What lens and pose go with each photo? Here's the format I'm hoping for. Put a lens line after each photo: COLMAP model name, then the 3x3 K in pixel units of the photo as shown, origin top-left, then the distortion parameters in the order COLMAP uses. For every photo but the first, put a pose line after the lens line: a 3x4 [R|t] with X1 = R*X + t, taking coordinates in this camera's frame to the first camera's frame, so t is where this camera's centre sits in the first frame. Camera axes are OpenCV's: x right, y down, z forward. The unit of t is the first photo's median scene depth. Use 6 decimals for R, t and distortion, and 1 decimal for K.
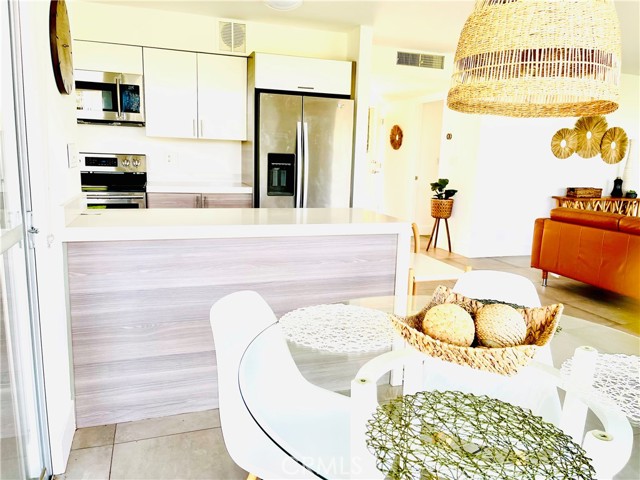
lens RADIAL K [[483.8, 0, 322.8], [0, 483.8, 239.1], [0, 0, 1]] dist [0.061565, -0.077375]
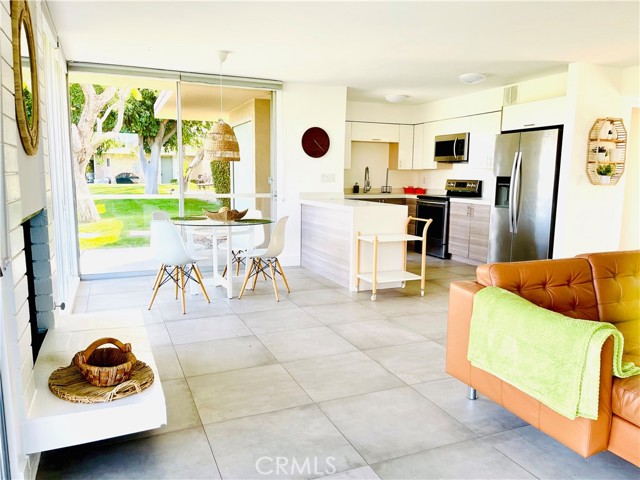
lens RADIAL K [[483.8, 0, 321.8], [0, 483.8, 241.1], [0, 0, 1]] dist [0.061565, -0.077375]
pose [[0.073287, 0.104891, -0.991780, 4.192292], [-0.183043, 0.978976, 0.090011, -0.100018], [0.980370, 0.174941, 0.090946, 1.376032]]
